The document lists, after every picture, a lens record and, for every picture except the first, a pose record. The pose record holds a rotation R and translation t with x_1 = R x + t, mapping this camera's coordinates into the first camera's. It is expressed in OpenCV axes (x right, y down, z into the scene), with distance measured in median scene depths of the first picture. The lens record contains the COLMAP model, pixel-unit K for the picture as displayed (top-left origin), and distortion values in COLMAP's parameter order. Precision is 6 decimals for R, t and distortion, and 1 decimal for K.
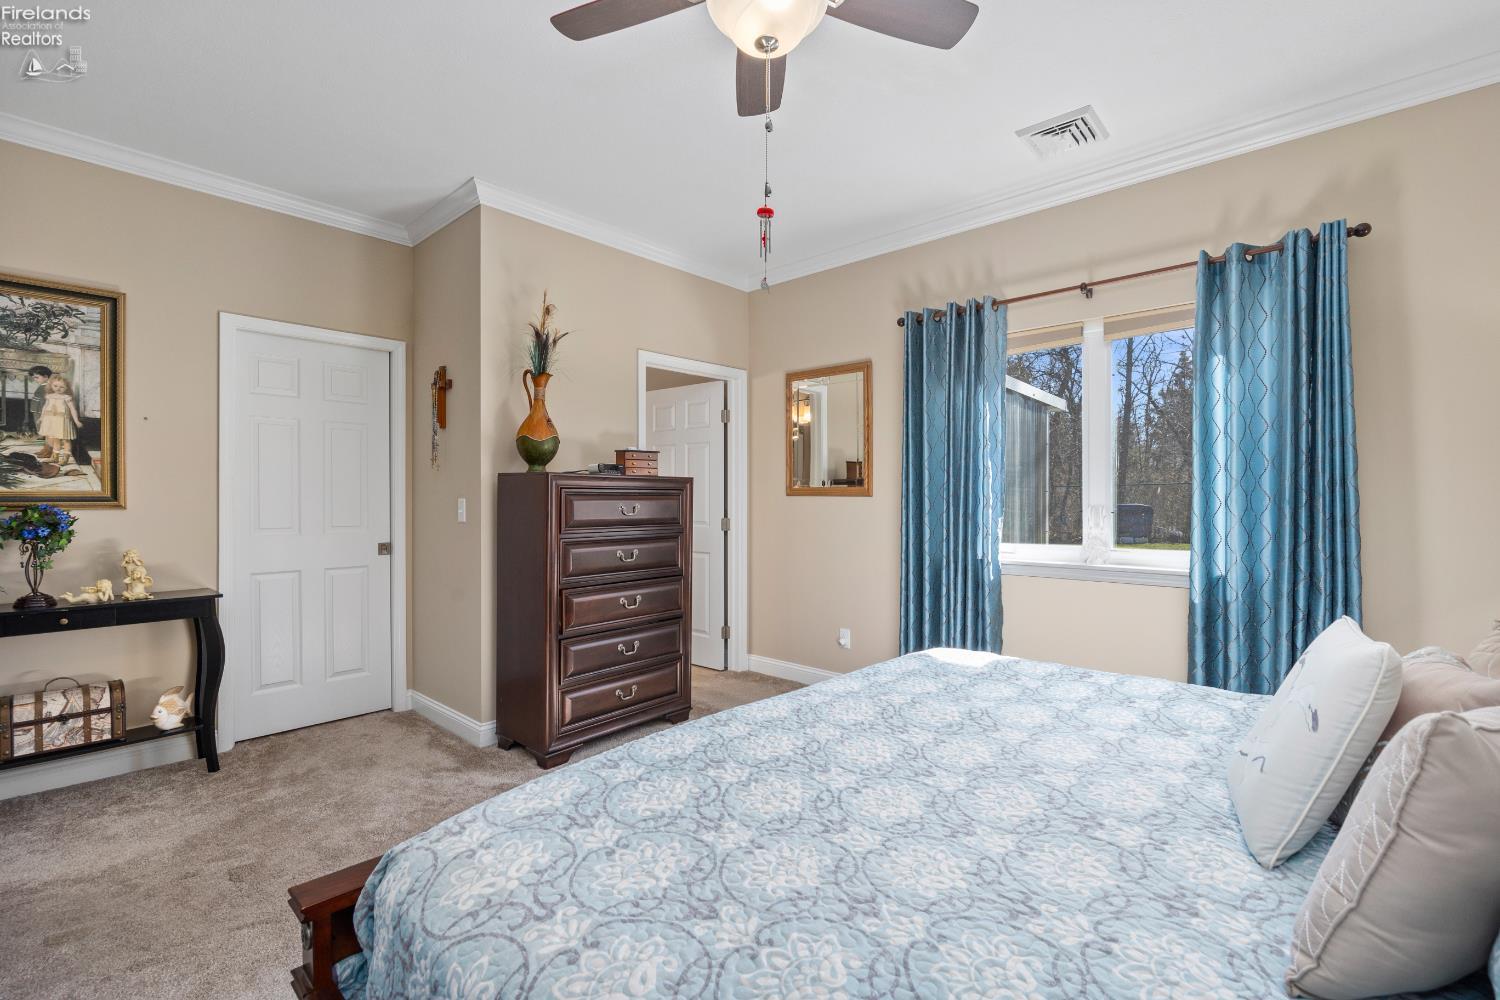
lens RADIAL K [[651.4, 0, 749.1], [0, 651.4, 497.6], [0, 0, 1]] dist [-0.017855, -0.000060]
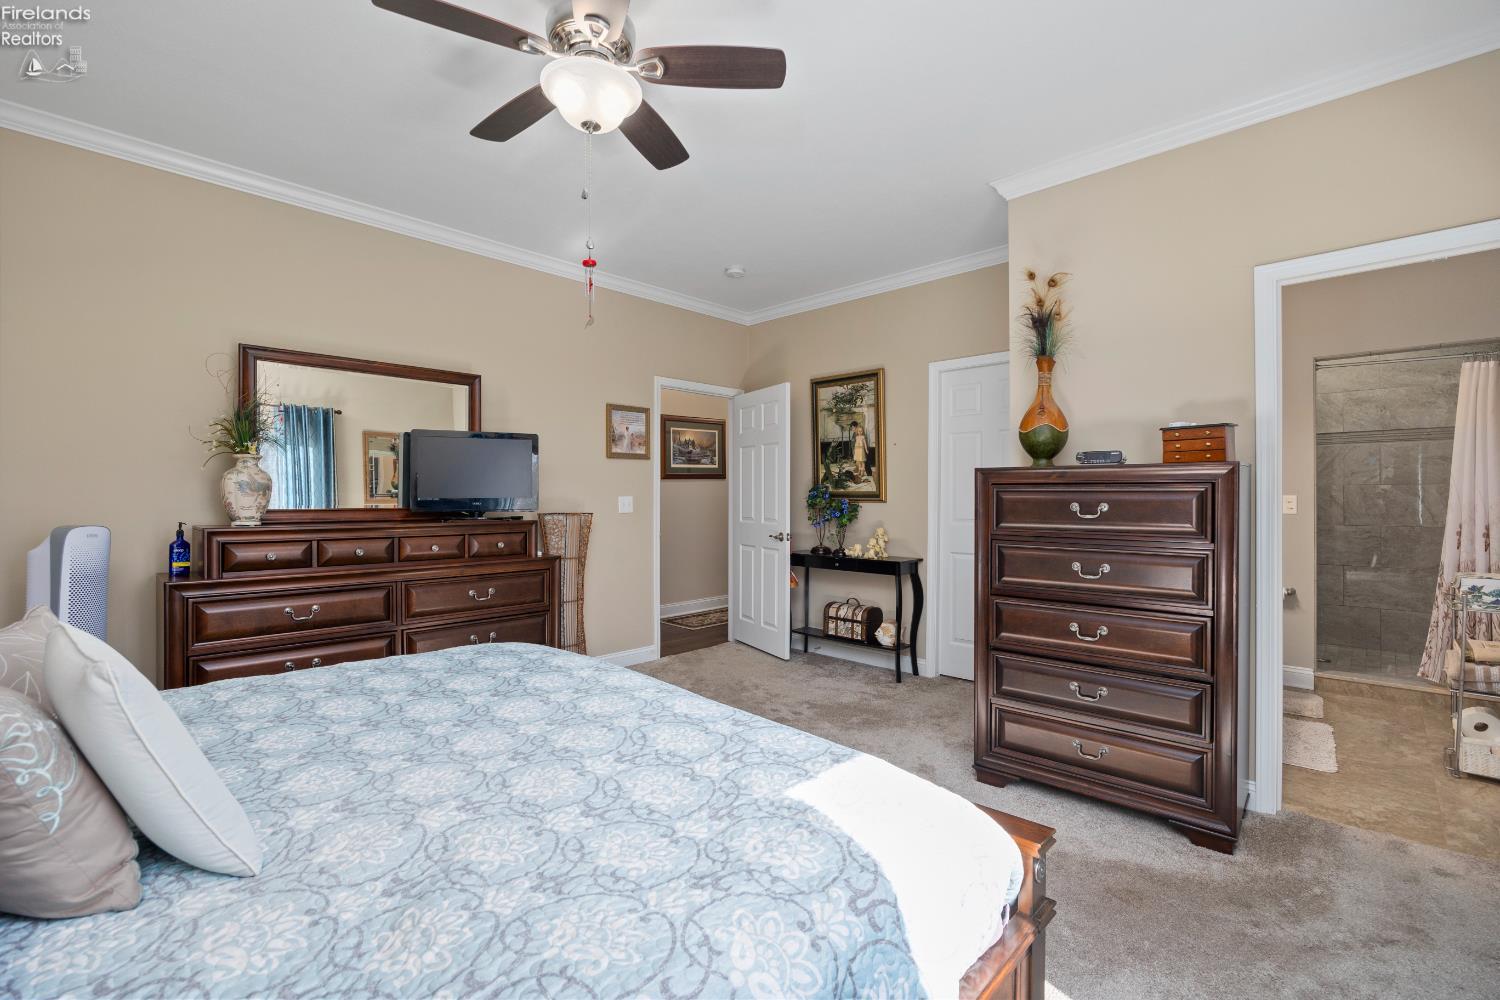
lens RADIAL K [[651.4, 0, 749.1], [0, 651.4, 497.6], [0, 0, 1]] dist [-0.017855, -0.000060]
pose [[-0.034556, 0.003694, -0.999396, 0.694960], [-0.005990, 0.999974, 0.003903, 0.001332], [0.999385, 0.006121, -0.034533, 0.753550]]
